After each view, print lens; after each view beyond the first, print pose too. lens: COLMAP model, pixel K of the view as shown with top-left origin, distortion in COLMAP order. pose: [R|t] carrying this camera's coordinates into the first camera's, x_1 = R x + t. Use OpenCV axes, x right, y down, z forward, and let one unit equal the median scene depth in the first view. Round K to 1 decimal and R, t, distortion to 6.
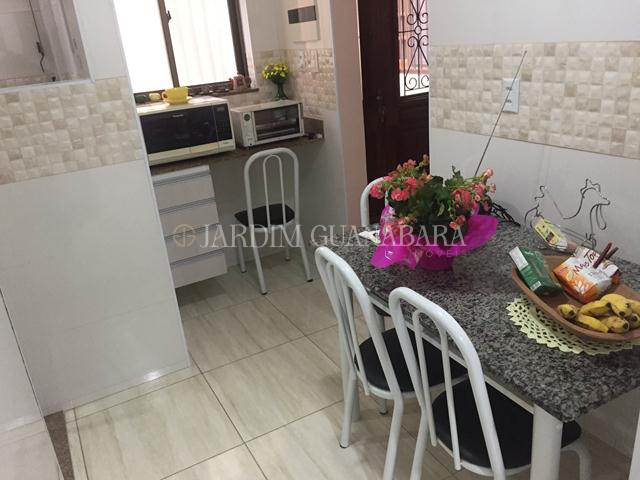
lens RADIAL K [[546.6, 0, 317.8], [0, 546.6, 242.3], [0, 0, 1]] dist [0.074865, -0.103438]
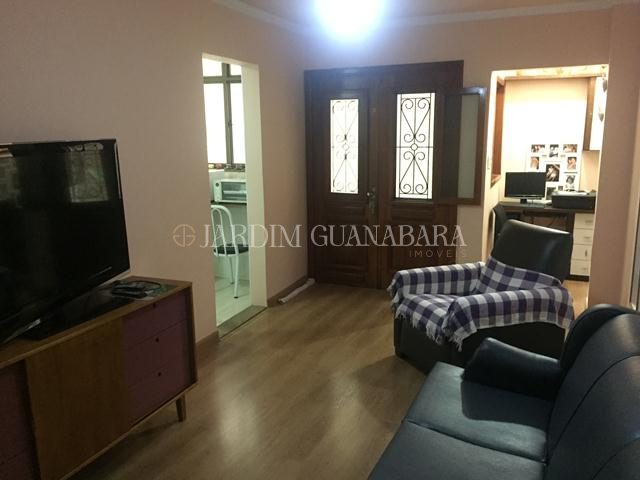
lens RADIAL K [[546.6, 0, 318.8], [0, 546.6, 238.1], [0, 0, 1]] dist [0.074865, -0.103438]
pose [[0.622302, 0.239262, -0.745315, 2.048708], [-0.328301, 0.944129, 0.028970, -0.341917], [0.710605, 0.226659, 0.666083, 0.221833]]
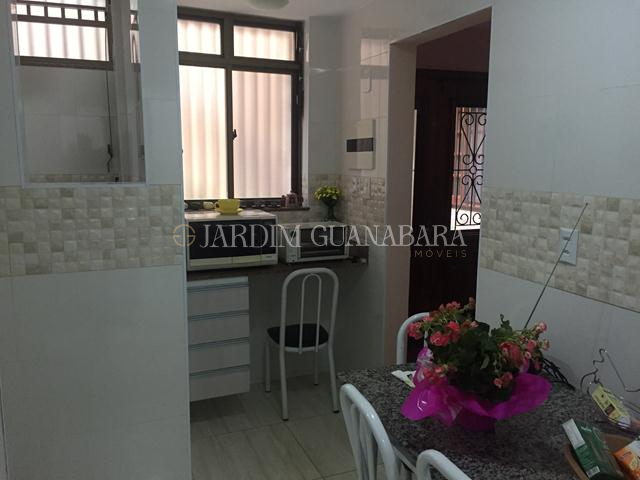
lens RADIAL K [[546.6, 0, 317.3], [0, 546.6, 242.3], [0, 0, 1]] dist [0.074865, -0.103438]
pose [[0.989332, 0.113908, -0.090809, 0.010251], [-0.130475, 0.970112, -0.204593, -0.022463], [0.064790, 0.214259, 0.974626, 0.050770]]
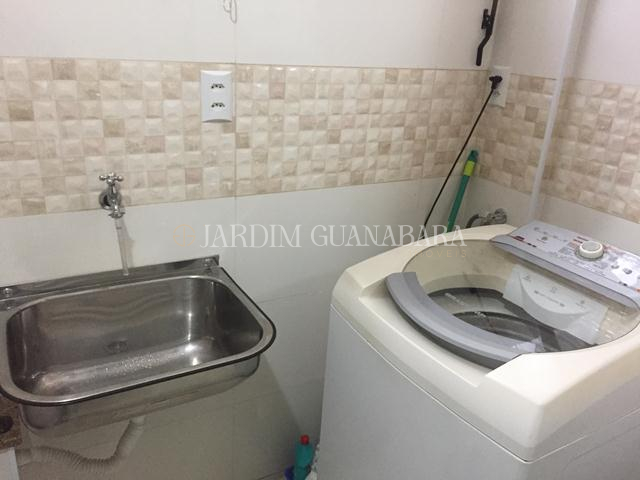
lens RADIAL K [[546.6, 0, 320.3], [0, 546.6, 238.8], [0, 0, 1]] dist [0.074865, -0.103438]
pose [[-0.011710, -0.289769, 0.957025, -0.221611], [0.310793, 0.908632, 0.278919, -0.227313], [-0.950406, 0.300702, 0.079418, 0.643798]]
